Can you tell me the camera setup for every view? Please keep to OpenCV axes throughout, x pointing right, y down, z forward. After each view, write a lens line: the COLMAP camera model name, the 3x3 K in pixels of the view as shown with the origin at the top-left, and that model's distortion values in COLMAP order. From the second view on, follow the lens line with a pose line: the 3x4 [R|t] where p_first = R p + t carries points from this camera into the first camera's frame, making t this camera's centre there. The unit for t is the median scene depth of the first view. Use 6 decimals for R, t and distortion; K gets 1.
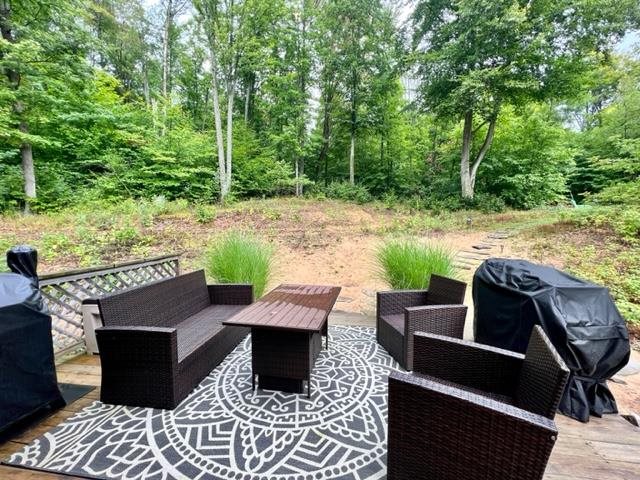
lens RADIAL K [[255.6, 0, 320.0], [0, 255.6, 240.0], [0, 0, 1]] dist [-0.001793, -0.000112]
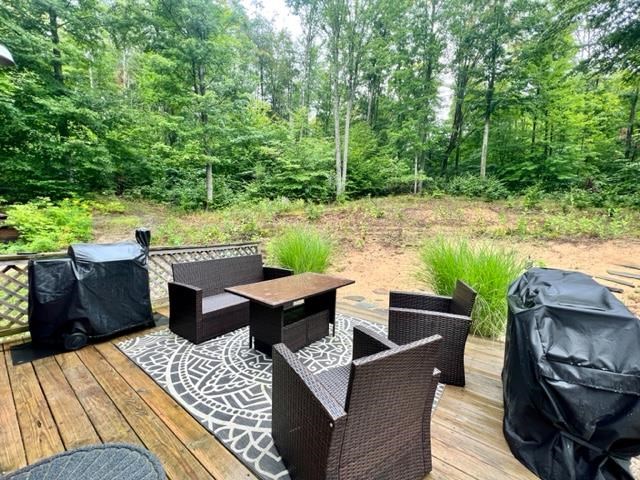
lens RADIAL K [[255.6, 0, 320.0], [0, 255.6, 240.0], [0, 0, 1]] dist [-0.001793, -0.000112]
pose [[0.885912, 0.054022, -0.460698, 0.079110], [-0.052610, 0.998488, 0.015916, 0.002170], [0.460861, 0.010137, 0.887414, 0.004759]]
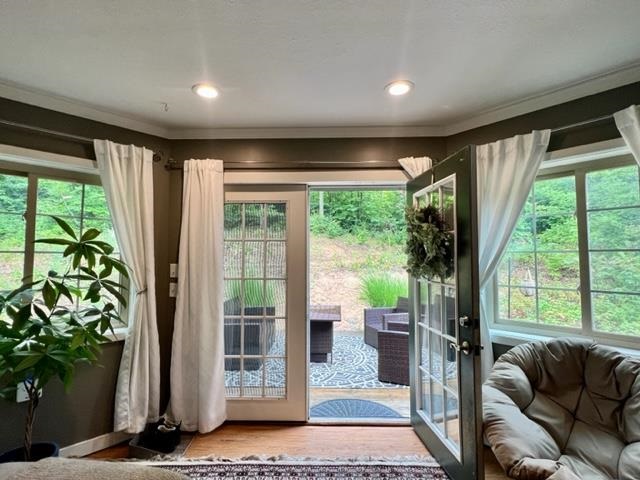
lens RADIAL K [[305.7, 0, 320.0], [0, 305.7, 240.0], [0, 0, 1]] dist [0.001827, 0.000385]
pose [[0.990379, 0.014794, 0.137586, -0.053786], [0.001614, 0.992966, -0.118391, 0.002935], [-0.138369, 0.117474, 0.983389, -0.146628]]
